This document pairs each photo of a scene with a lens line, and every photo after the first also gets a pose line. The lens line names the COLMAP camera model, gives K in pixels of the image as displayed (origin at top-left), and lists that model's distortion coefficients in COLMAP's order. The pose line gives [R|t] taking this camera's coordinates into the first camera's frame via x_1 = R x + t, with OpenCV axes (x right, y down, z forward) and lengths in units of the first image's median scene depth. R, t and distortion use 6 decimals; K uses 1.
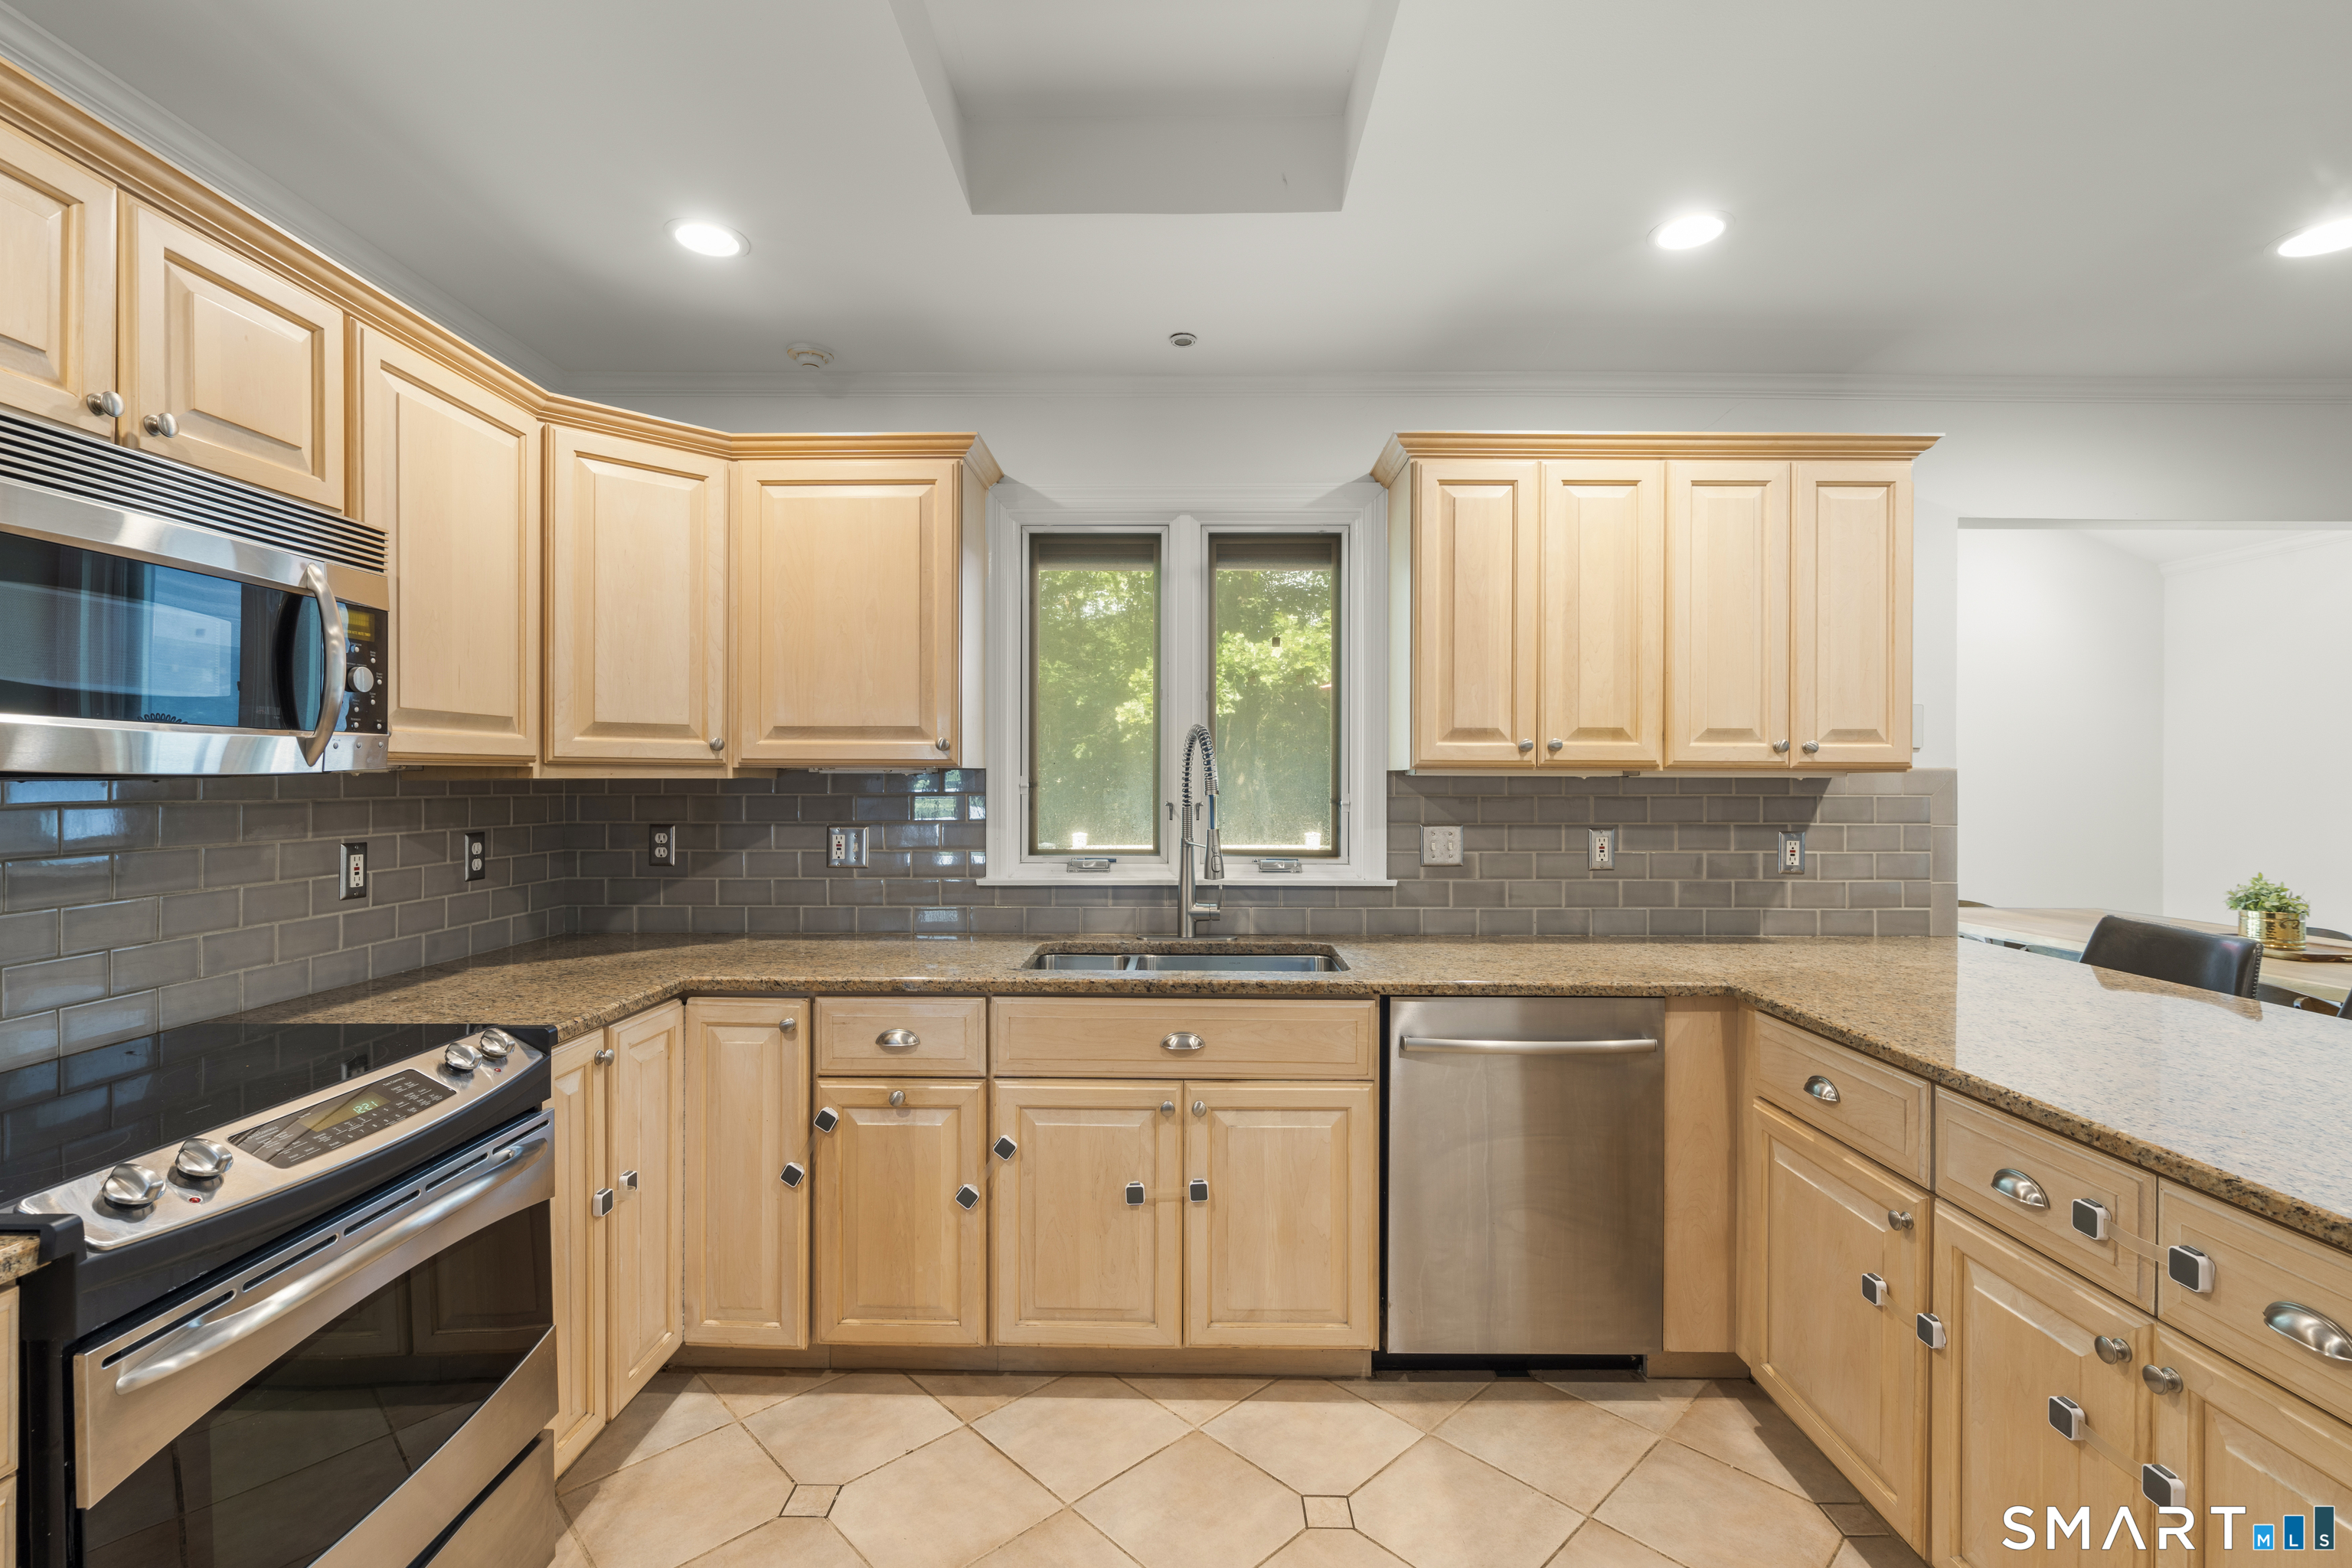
lens RADIAL K [[1052.9, 0, 1176.0], [0, 1052.9, 784.0], [0, 0, 1]] dist [-0.011654, 0.000635]
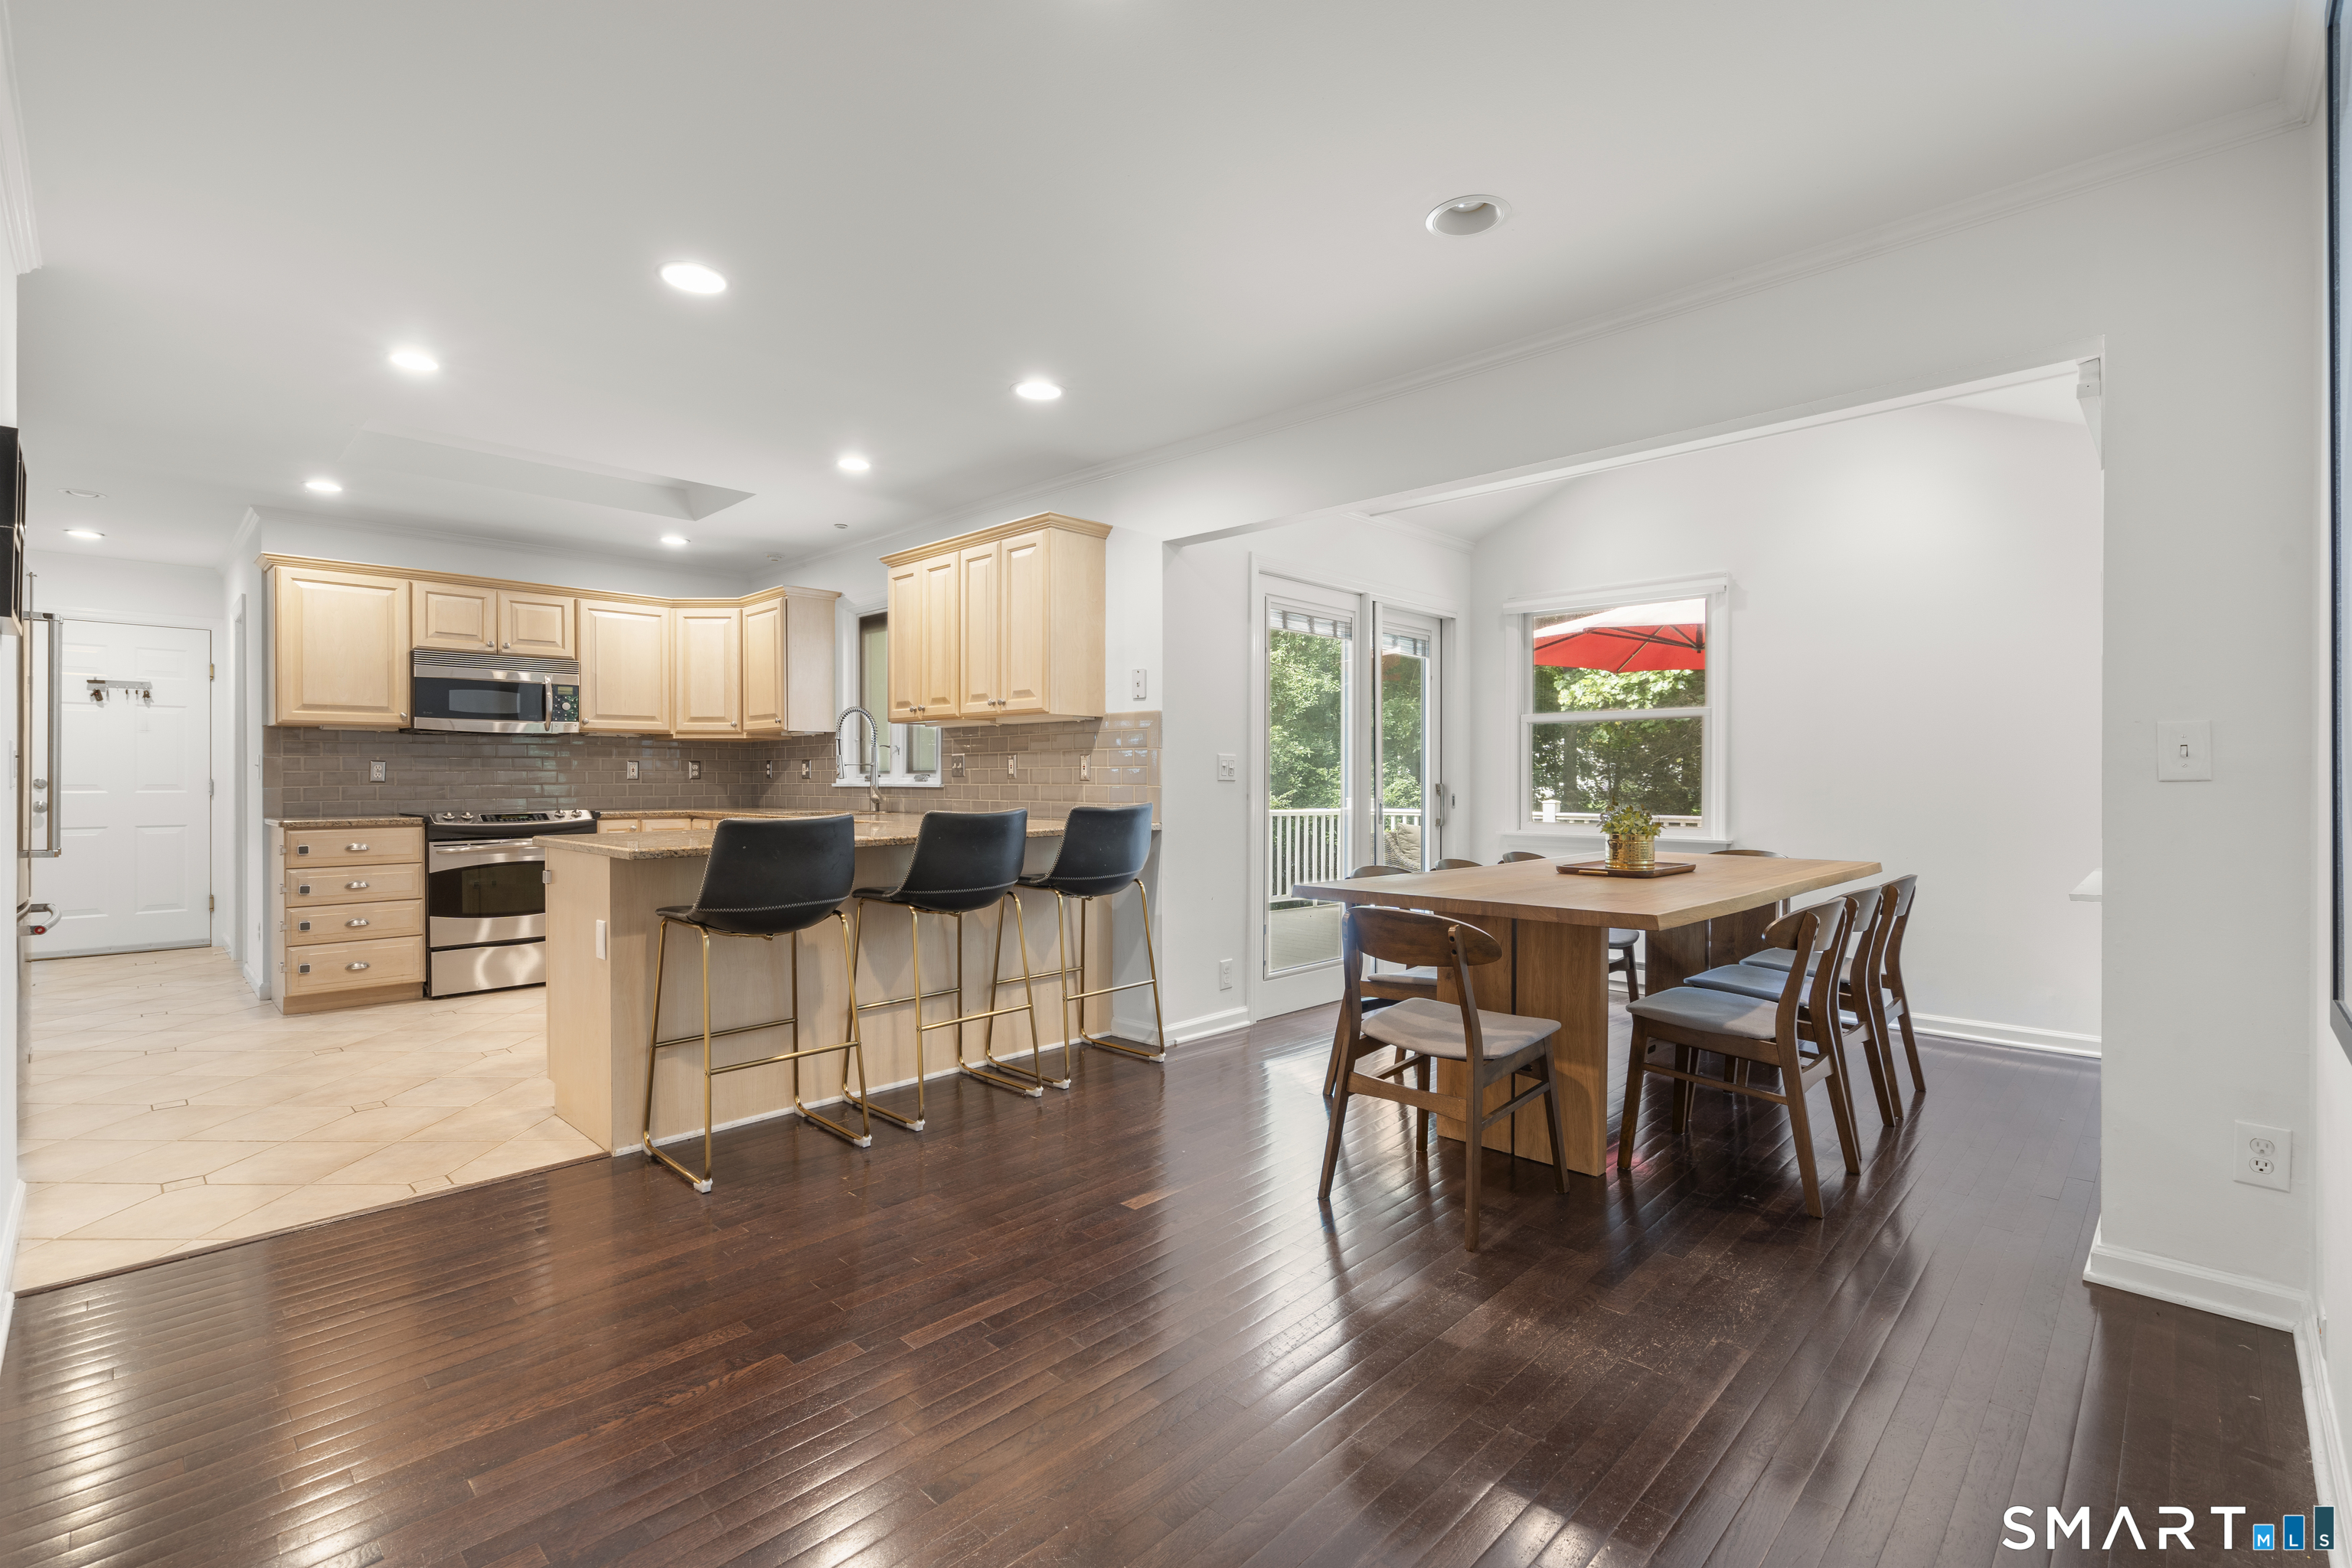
lens RADIAL K [[1052.9, 0, 1176.0], [0, 1052.9, 784.0], [0, 0, 1]] dist [-0.011654, 0.000635]
pose [[0.723299, 0.001808, -0.690533, 1.803129], [0.000025, 0.999997, 0.002645, 0.086553], [0.690535, -0.001931, 0.723296, -0.067740]]
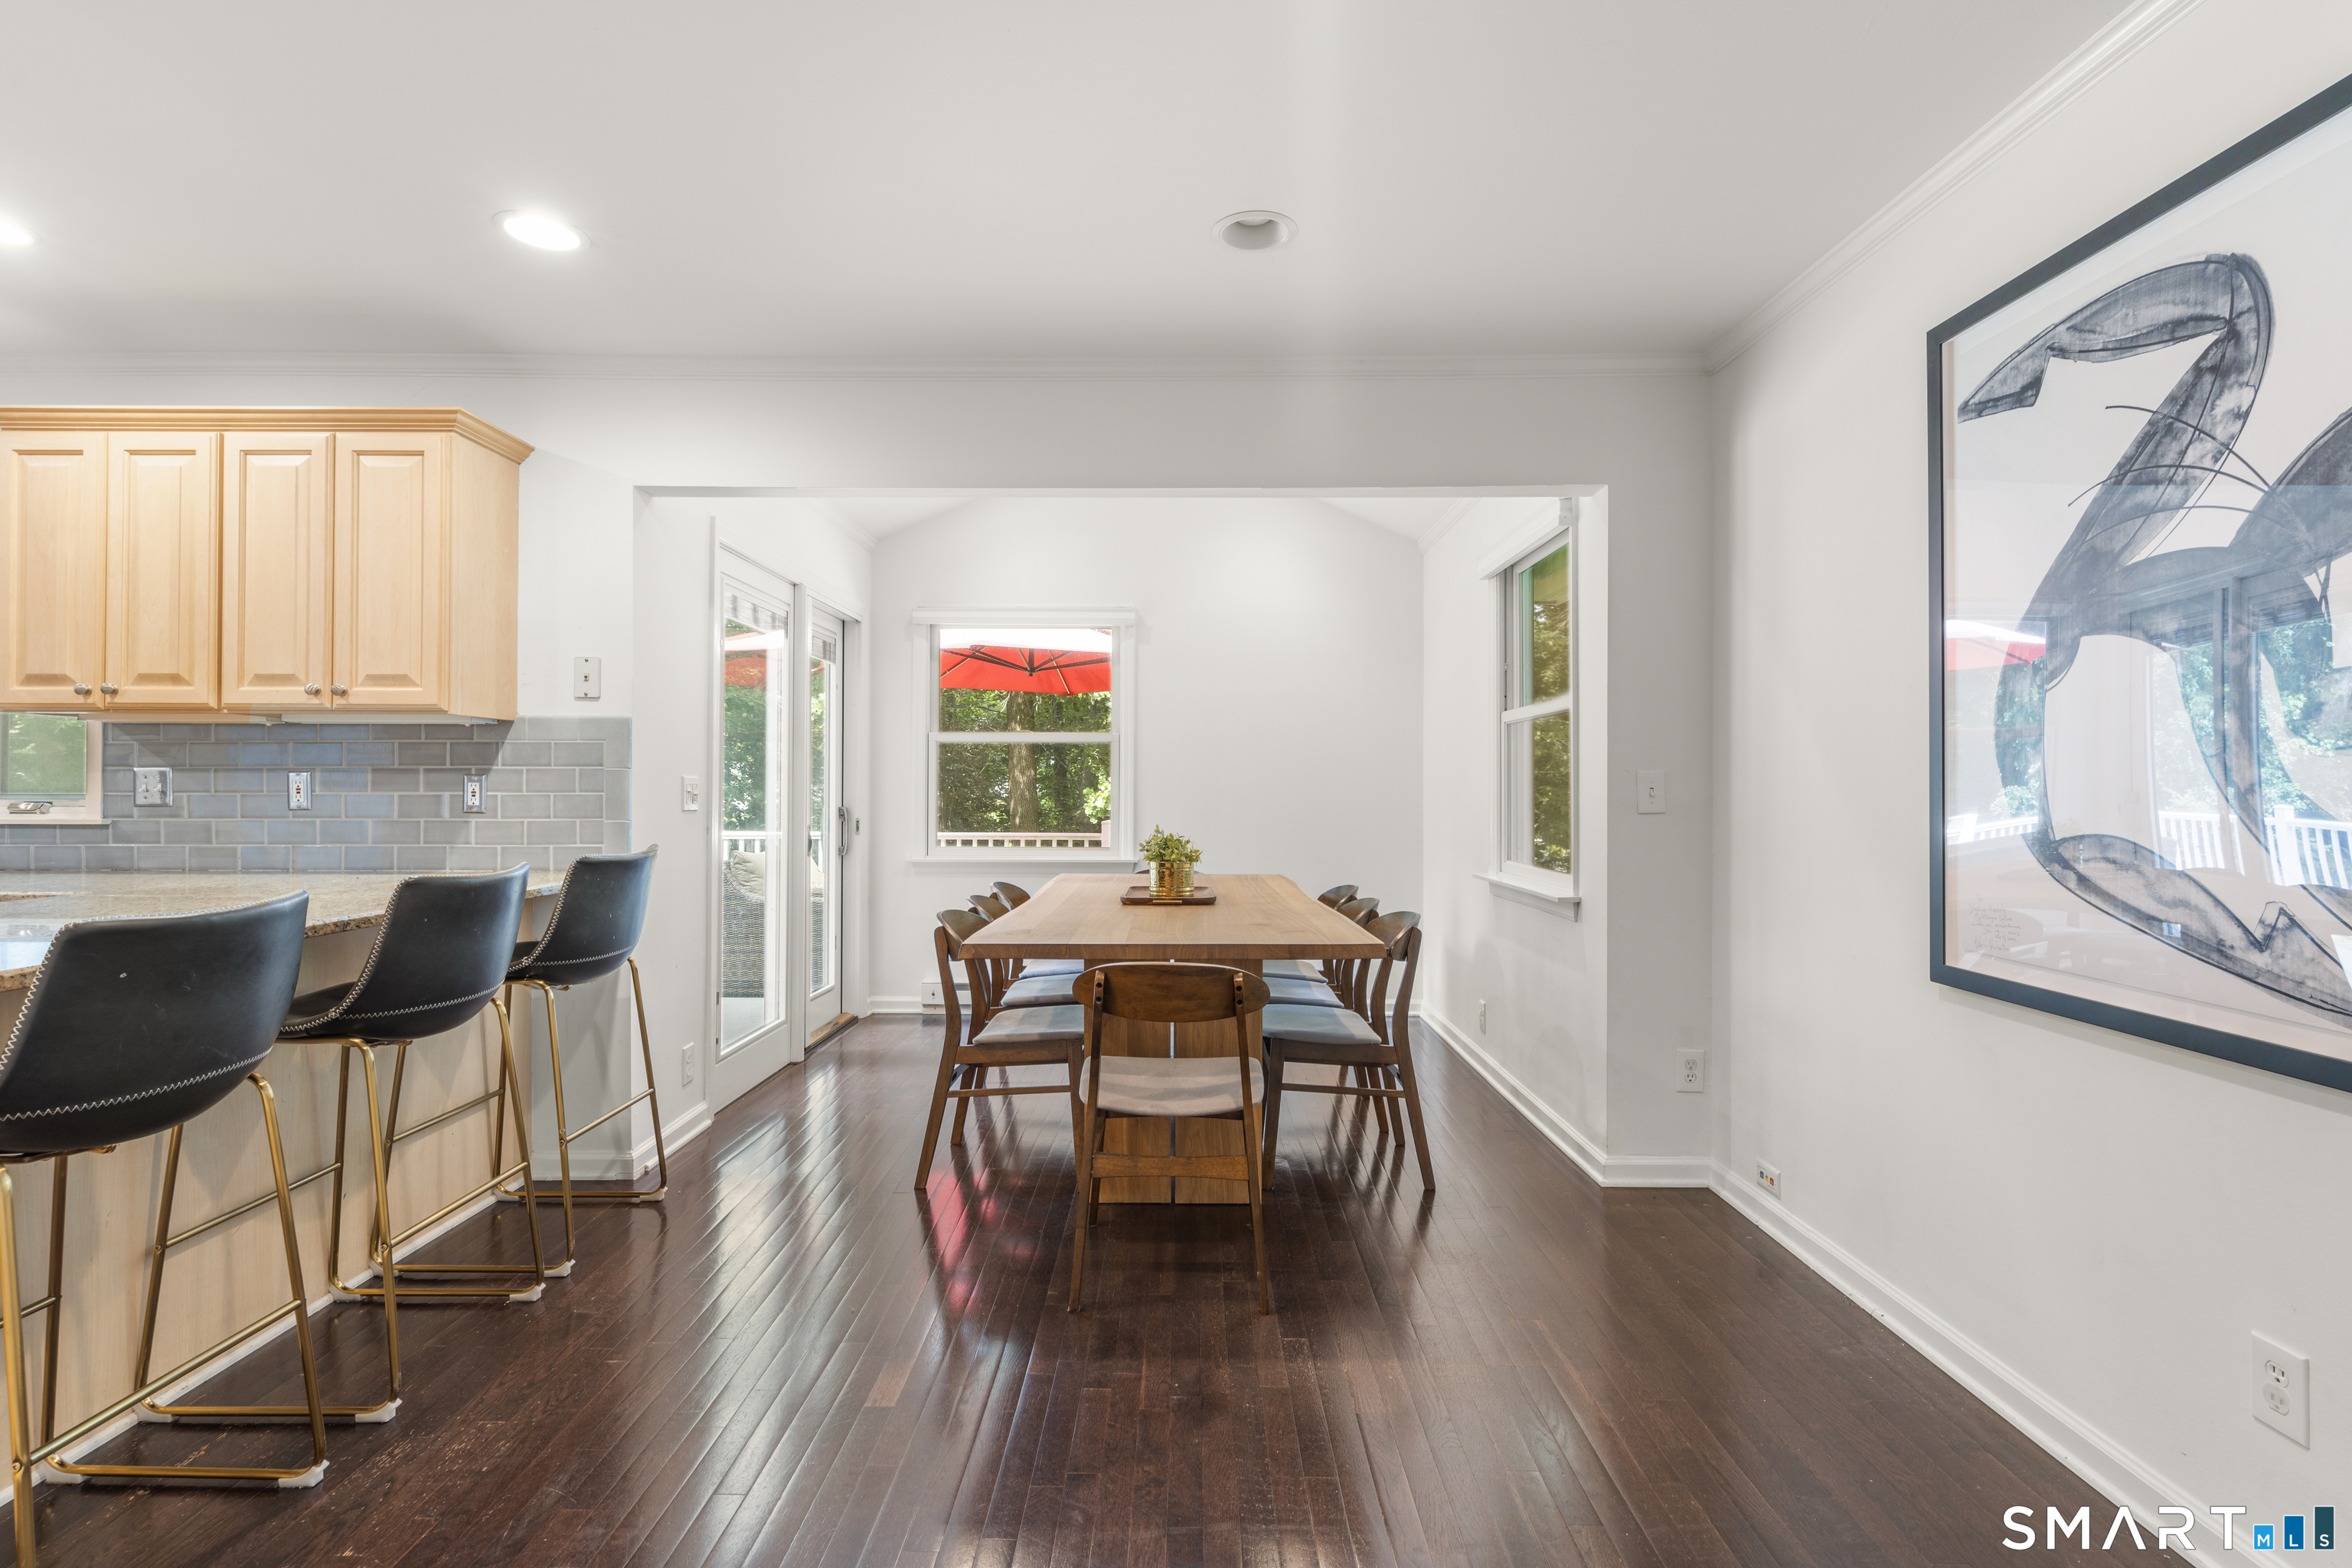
lens RADIAL K [[1111.9, 0, 1176.0], [0, 1111.9, 784.0], [0, 0, 1]] dist [-0.004427, -0.000551]
pose [[0.999995, -0.000278, 0.003061, 1.311750], [0.000293, 0.999987, -0.005139, 0.061521], [-0.003060, 0.005140, 0.999982, -0.149862]]
